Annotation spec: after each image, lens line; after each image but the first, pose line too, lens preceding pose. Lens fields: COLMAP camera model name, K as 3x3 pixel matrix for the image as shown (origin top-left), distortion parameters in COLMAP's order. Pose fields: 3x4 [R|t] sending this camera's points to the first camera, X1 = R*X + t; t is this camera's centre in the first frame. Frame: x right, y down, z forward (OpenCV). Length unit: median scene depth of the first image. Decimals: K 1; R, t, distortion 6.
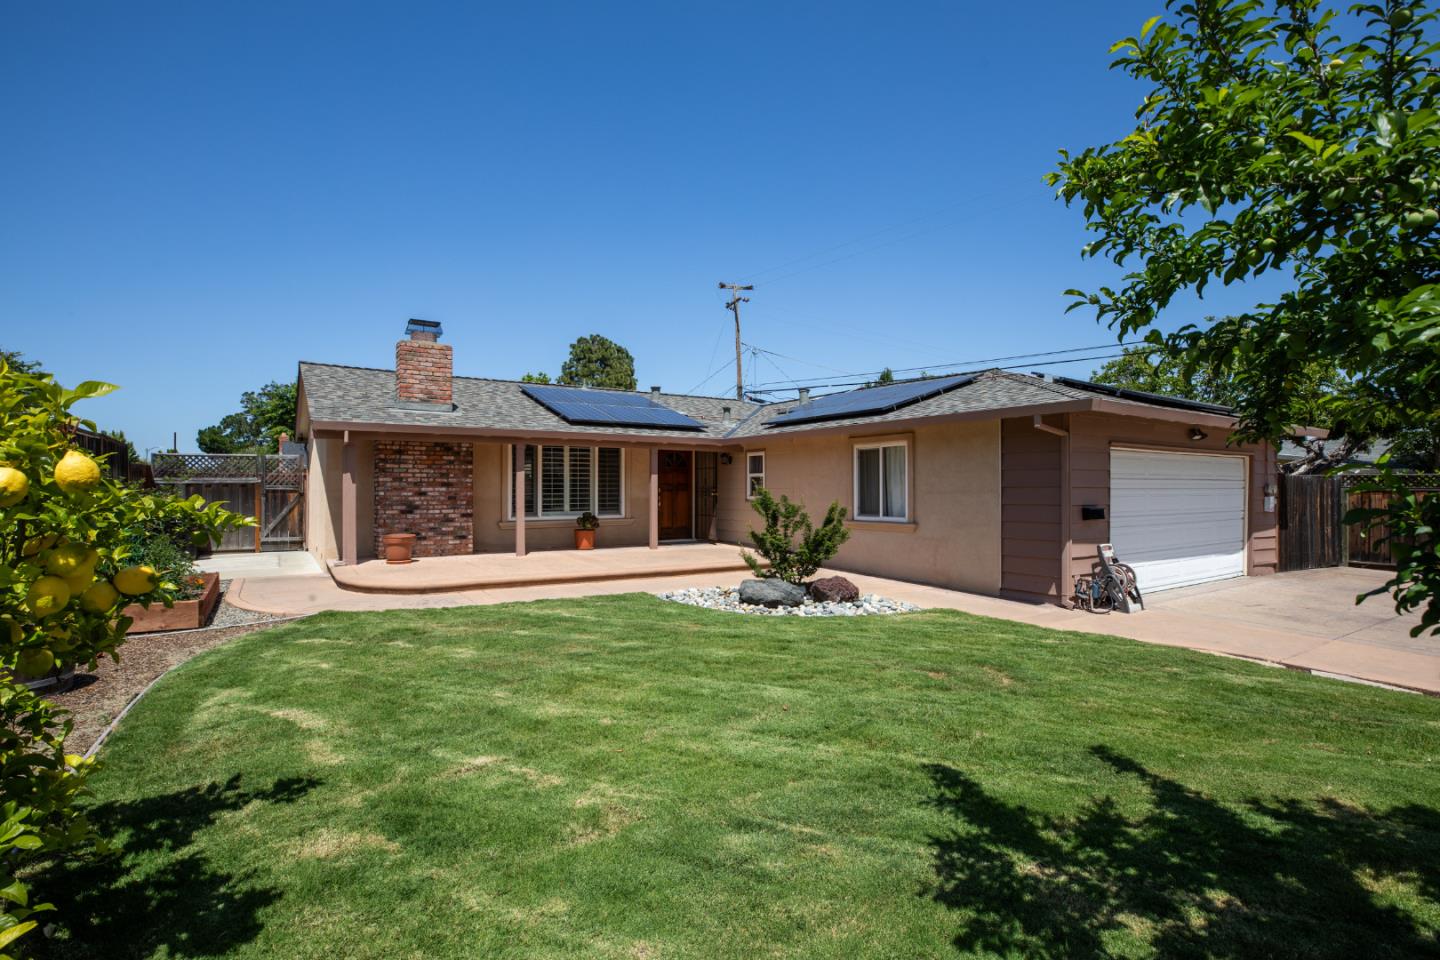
lens RADIAL K [[681.8, 0, 723.0], [0, 681.8, 483.4], [0, 0, 1]] dist [-0.032380, 0.000782]
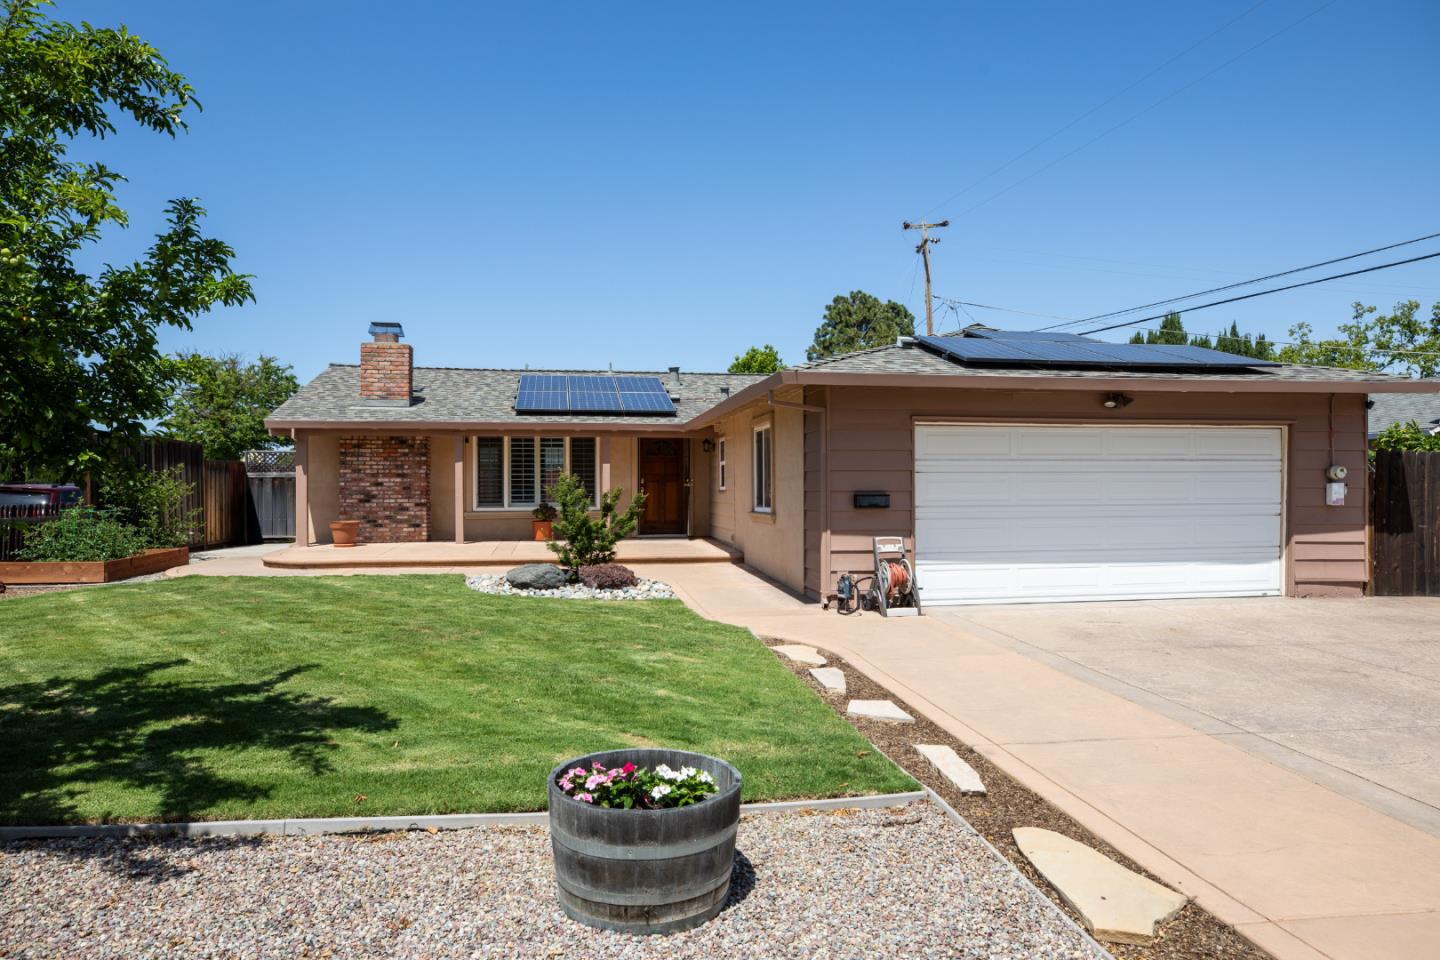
lens RADIAL K [[886.0, 0, 732.4], [0, 886.0, 474.1], [0, 0, 1]] dist [0.000836, 0.000993]
pose [[0.921629, -0.009016, -0.387967, 0.558081], [0.006735, 0.999951, -0.007239, 0.011876], [0.388013, 0.004058, 0.921645, -0.072638]]
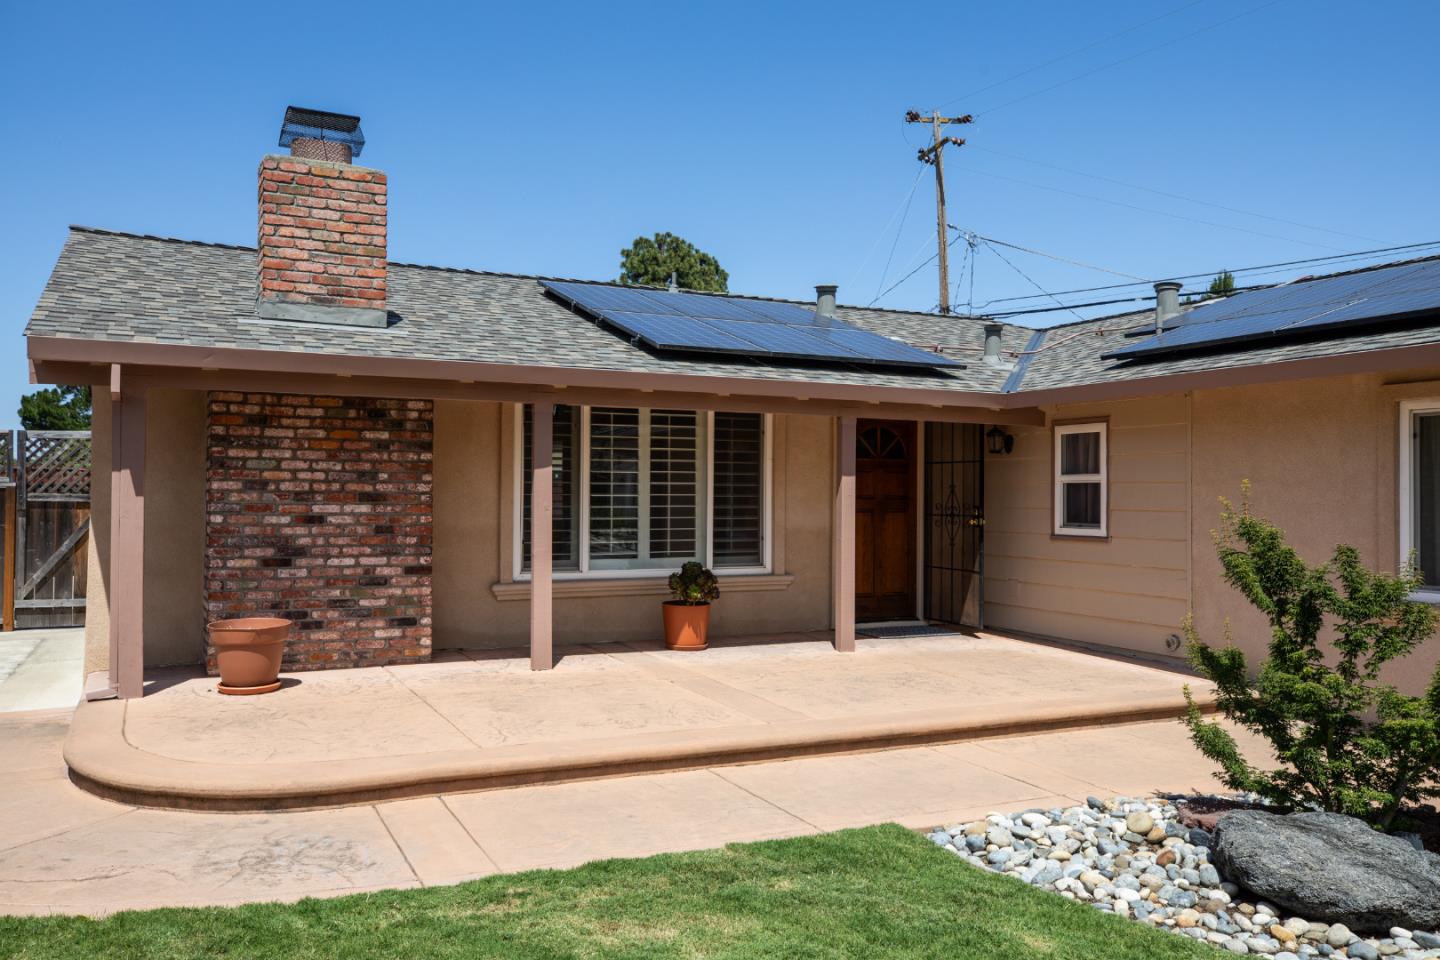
lens RADIAL K [[1129.0, 0, 734.5], [0, 1129.0, 482.8], [0, 0, 1]] dist [0.015277, 0.004574]
pose [[0.993160, 0.005991, -0.116612, -0.091382], [-0.006429, 0.999974, -0.003373, -0.006306], [0.116588, 0.004099, 0.993172, 0.296842]]
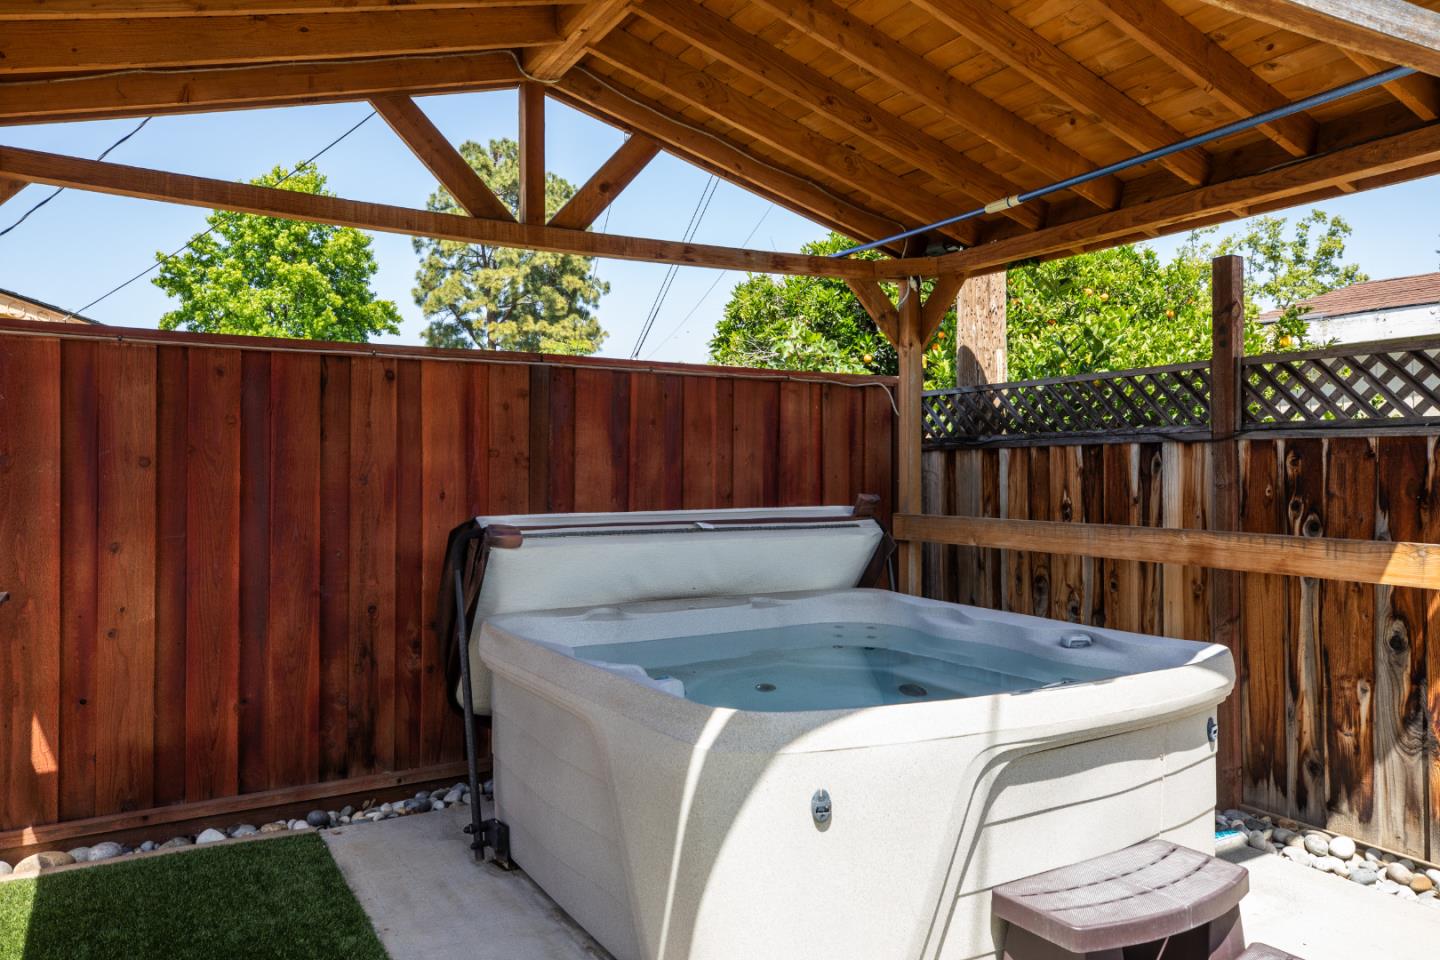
lens RADIAL K [[1005.6, 0, 720.0], [0, 1005.6, 480.0], [0, 0, 1]] dist [0.002426, 0.001518]
pose [[0.999012, 0.000381, -0.044436, -0.034351], [0.000462, 0.999820, 0.018945, 0.027182], [0.044435, -0.018947, 0.998833, 2.177446]]
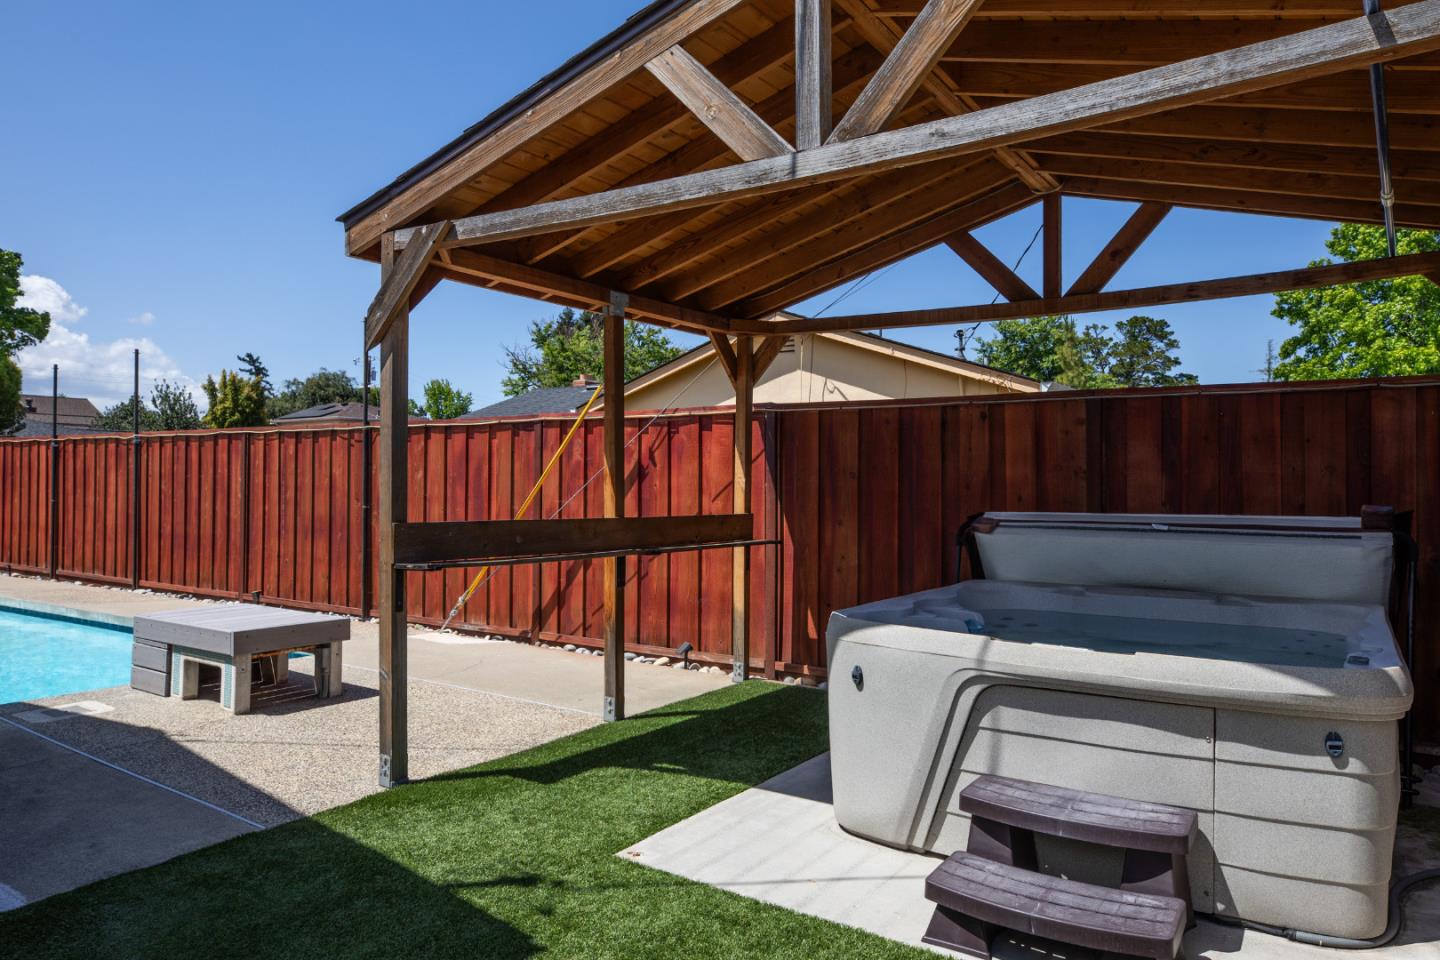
lens RADIAL K [[944.2, 0, 720.0], [0, 944.2, 480.0], [0, 0, 1]] dist [0.005273, 0.002877]
pose [[0.402478, -0.001155, -0.915429, 0.219616], [0.003394, 0.999994, 0.000231, 0.029583], [0.915423, -0.003200, 0.402480, 2.203727]]
